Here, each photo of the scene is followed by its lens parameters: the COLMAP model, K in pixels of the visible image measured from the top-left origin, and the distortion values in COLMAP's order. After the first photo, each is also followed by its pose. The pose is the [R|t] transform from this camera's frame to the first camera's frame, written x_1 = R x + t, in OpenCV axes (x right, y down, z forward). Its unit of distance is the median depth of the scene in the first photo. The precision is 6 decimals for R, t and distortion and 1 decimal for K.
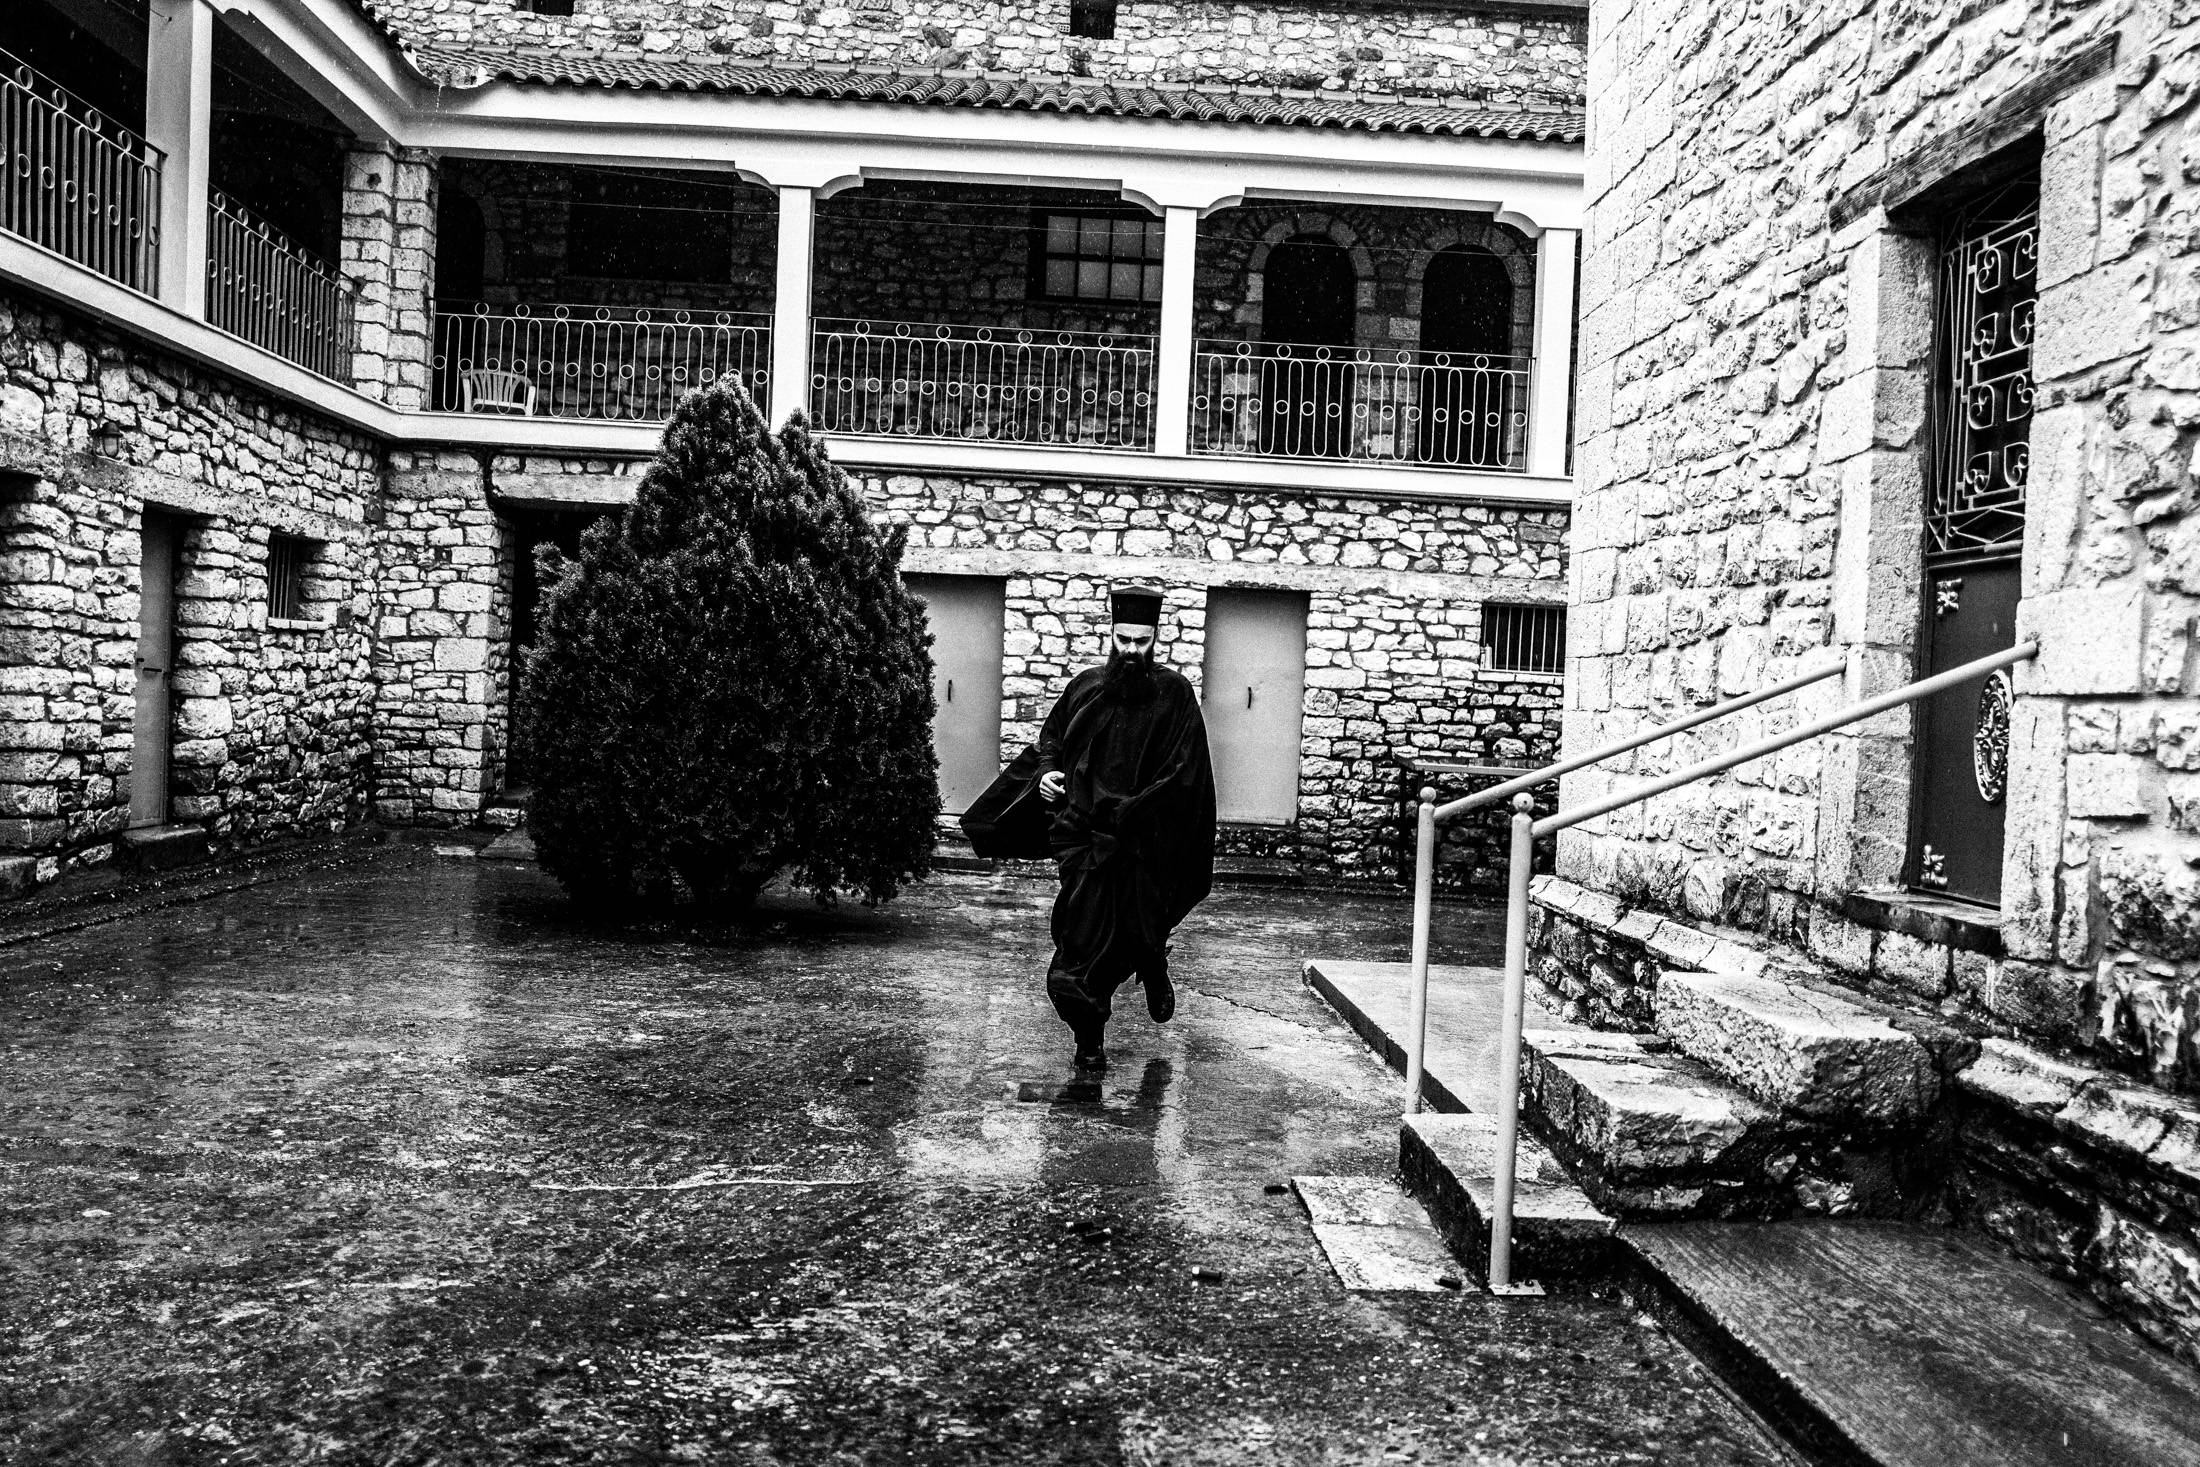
lens RADIAL K [[1642.6, 0, 1096.8], [0, 1642.6, 728.7], [0, 0, 1]] dist [-0.031202, 0.026943]
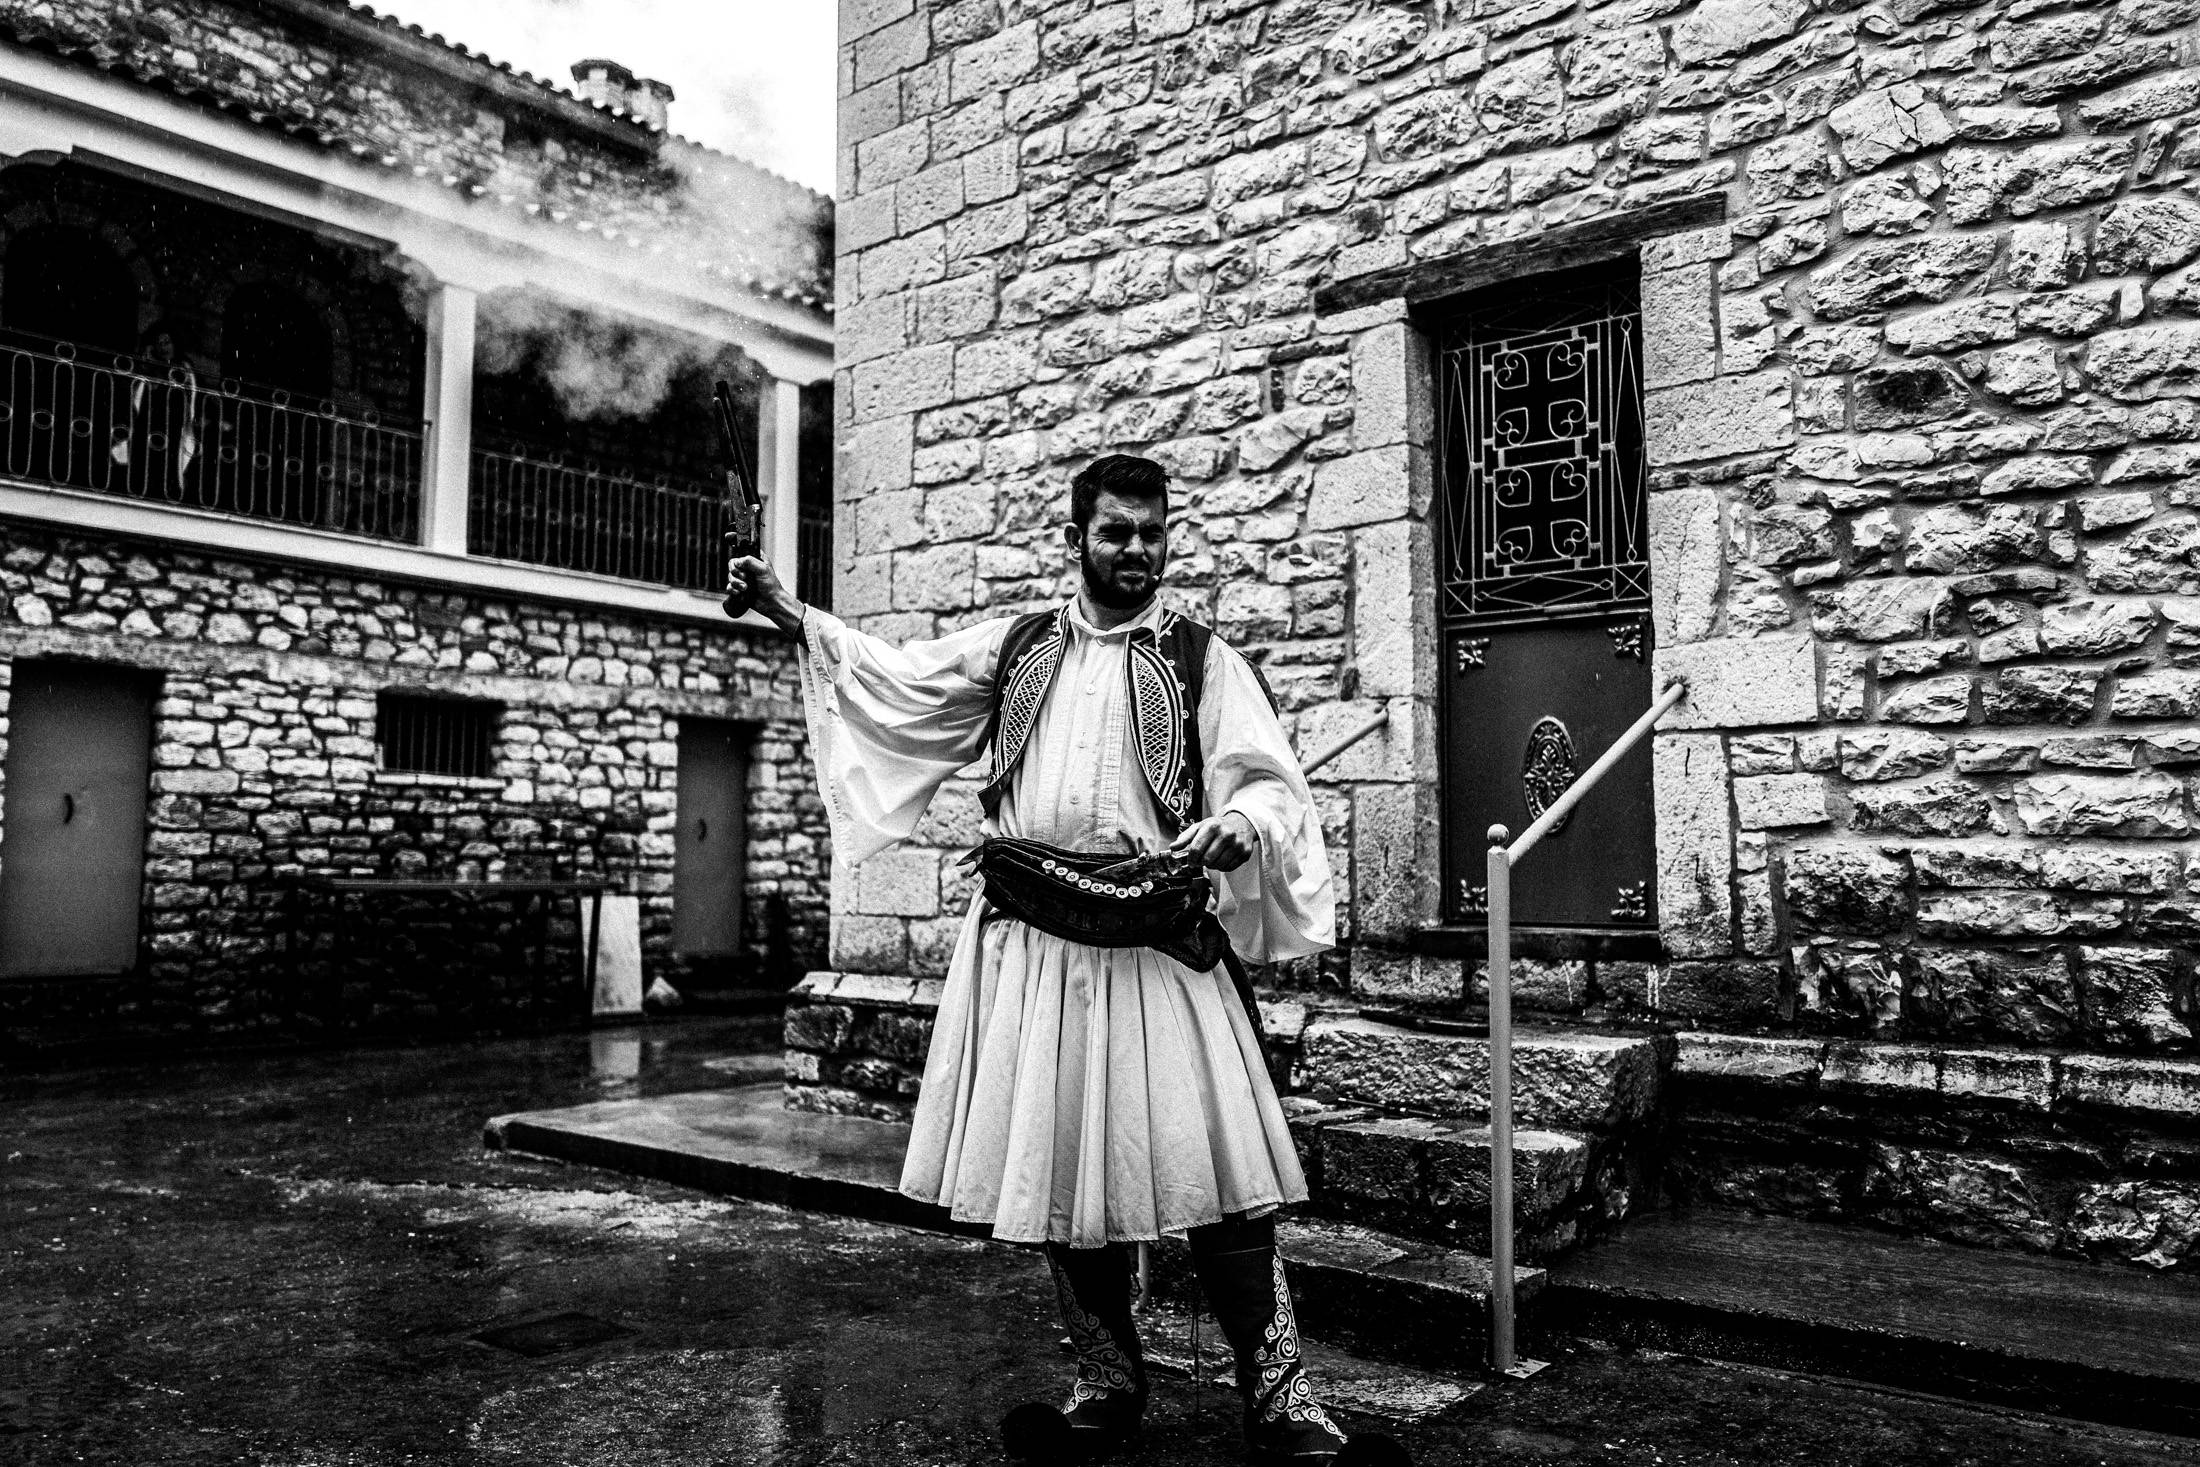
lens RADIAL K [[1642.6, 0, 1109.9], [0, 1642.6, 731.2], [0, 0, 1]] dist [-0.031202, 0.026943]
pose [[0.656040, 0.016068, 0.754555, -0.465154], [0.041471, 0.997495, -0.057298, 0.024415], [-0.753586, 0.068882, 0.653731, 0.437042]]
